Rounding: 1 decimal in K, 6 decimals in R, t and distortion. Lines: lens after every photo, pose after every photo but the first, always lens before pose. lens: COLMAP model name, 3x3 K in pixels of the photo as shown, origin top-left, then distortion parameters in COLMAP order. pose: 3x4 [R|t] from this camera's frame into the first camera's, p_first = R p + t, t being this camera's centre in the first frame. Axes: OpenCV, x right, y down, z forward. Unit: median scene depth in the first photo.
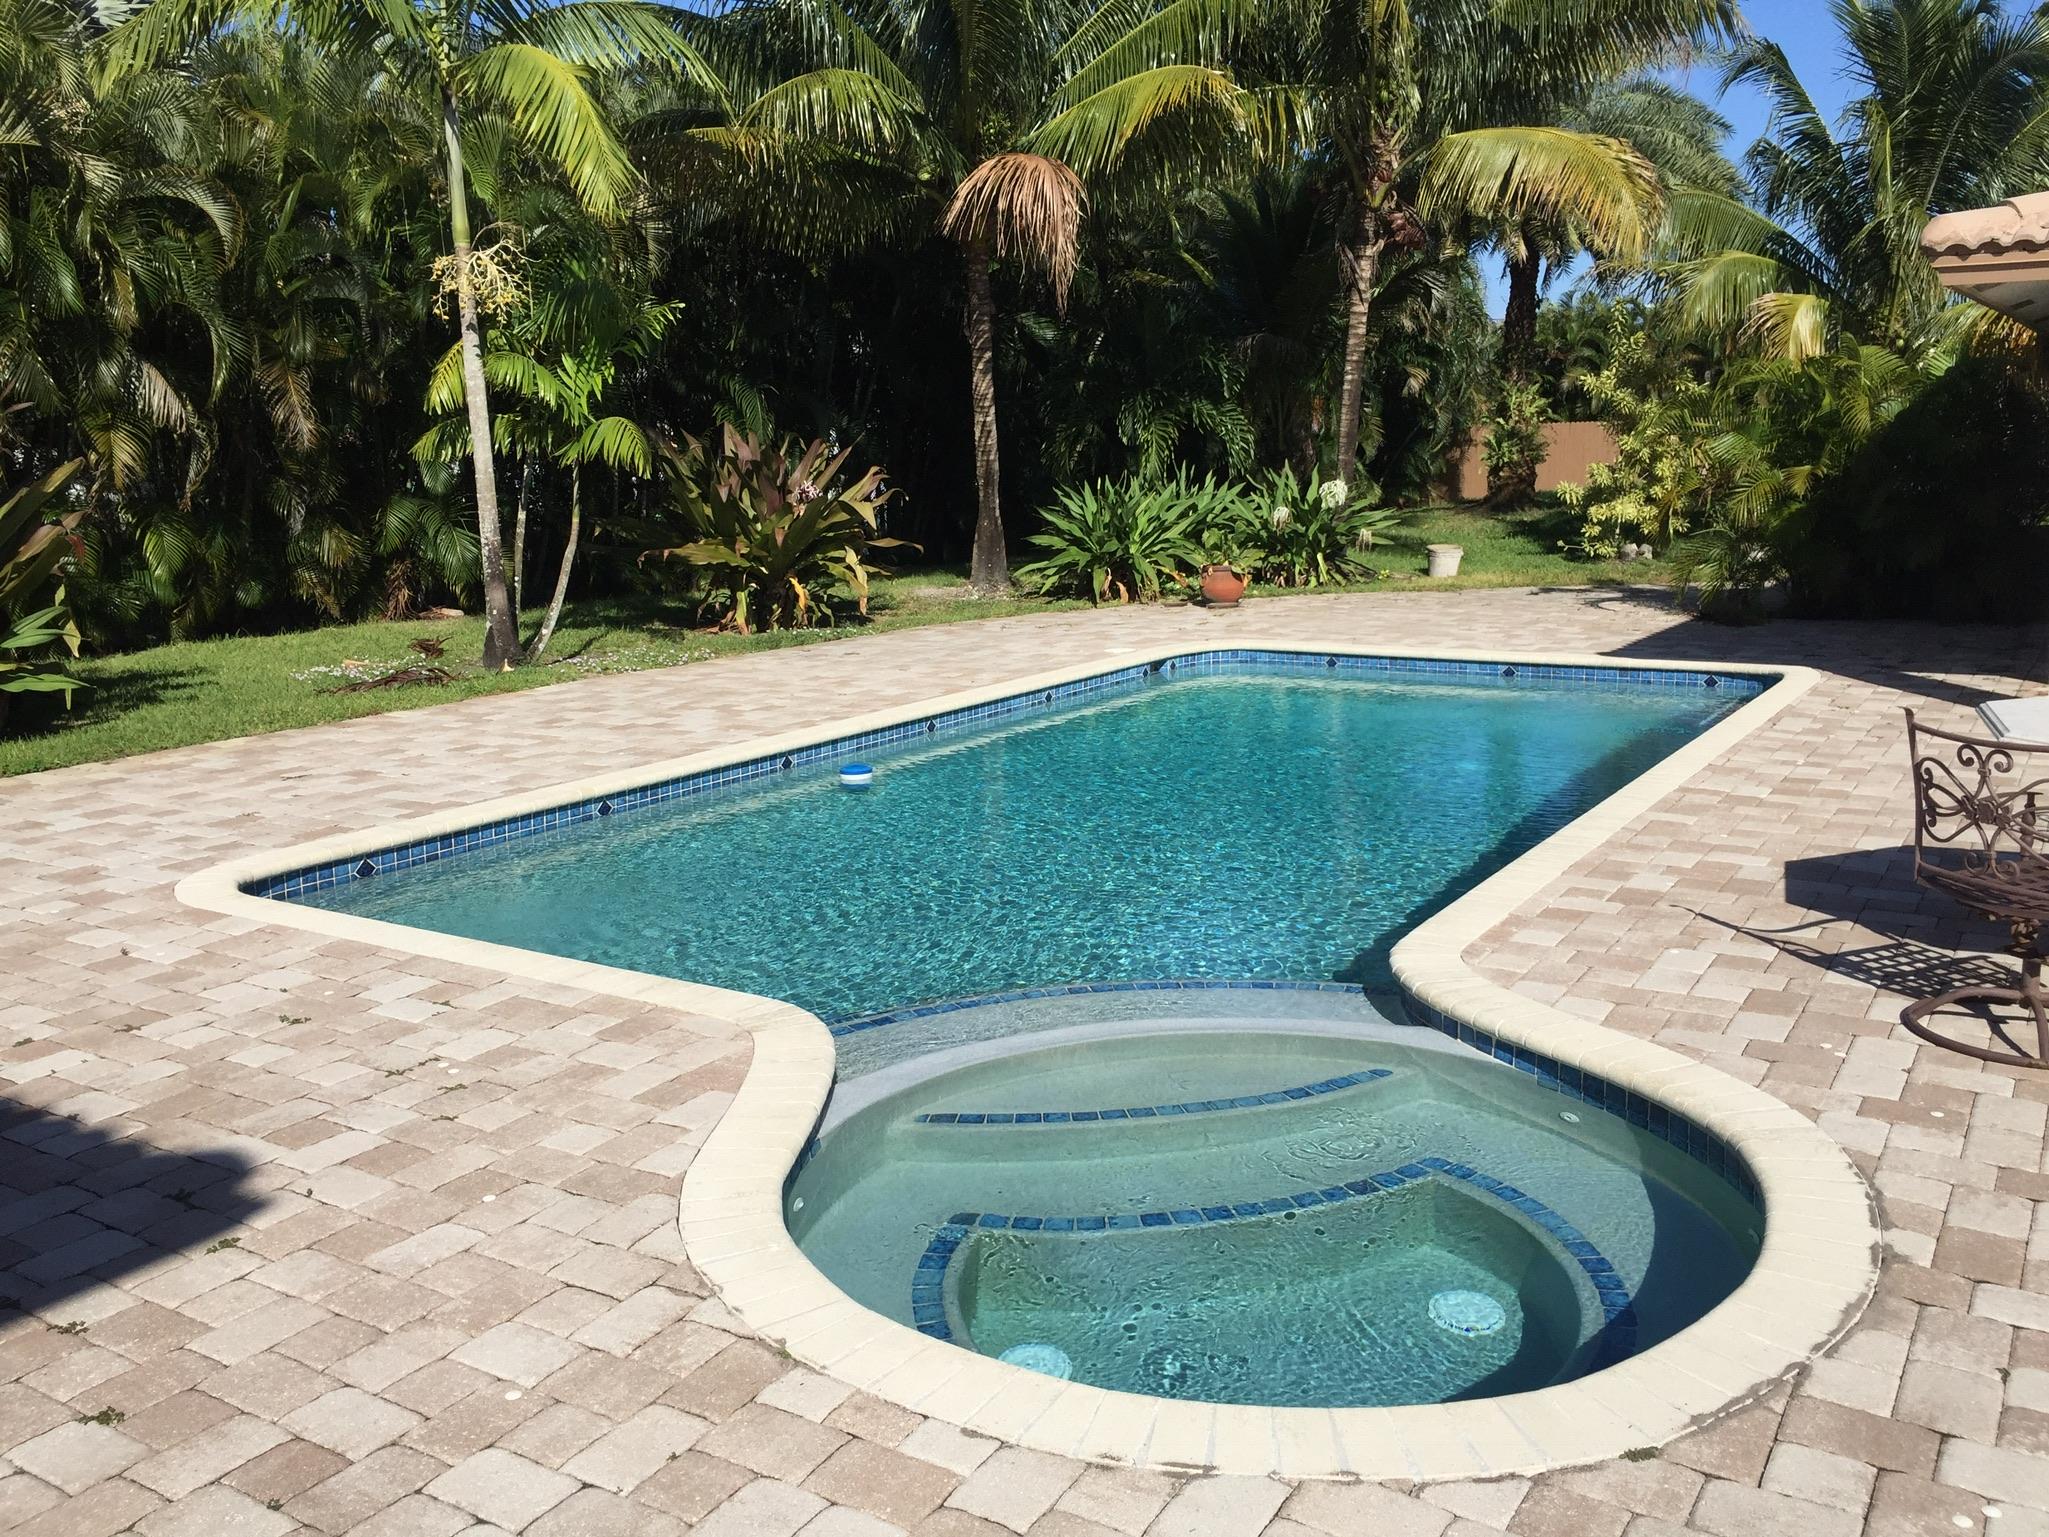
lens RADIAL K [[1761.3, 0, 1023.3], [0, 1761.3, 767.2], [0, 0, 1]] dist [0.062586, -0.094205]
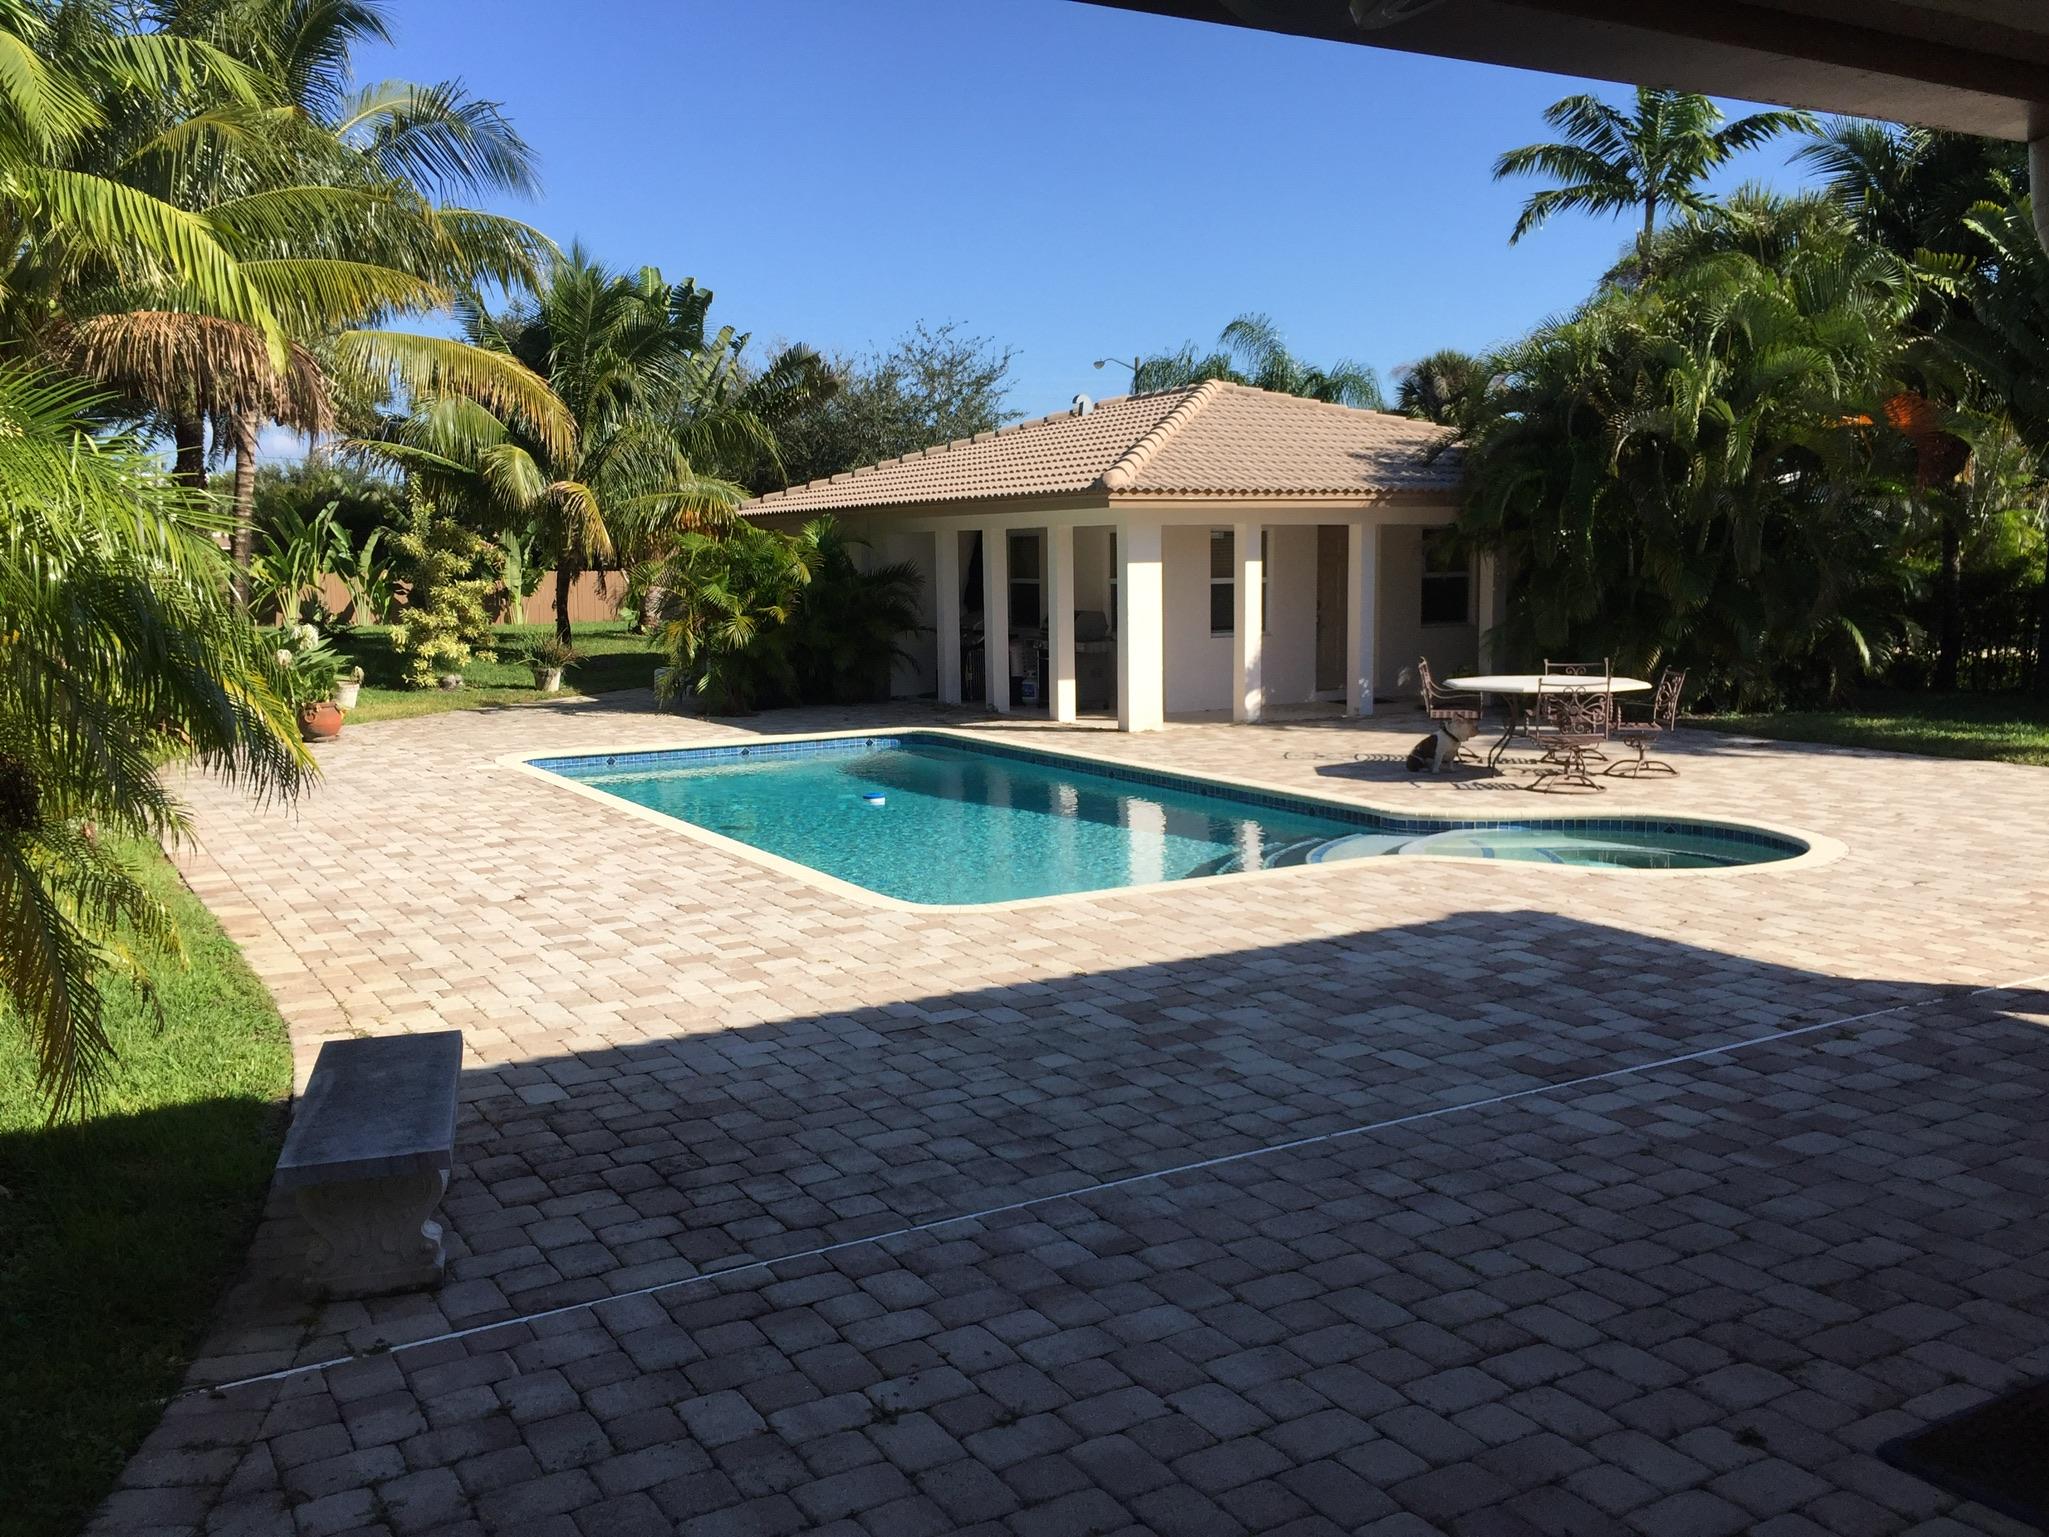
lens RADIAL K [[1761.3, 0, 1024.4], [0, 1761.3, 769.3], [0, 0, 1]] dist [0.062586, -0.094205]
pose [[0.460453, -0.092951, 0.882804, -0.809360], [0.166425, 0.985907, 0.017002, -0.025568], [-0.871943, 0.139092, 0.469434, 0.146064]]
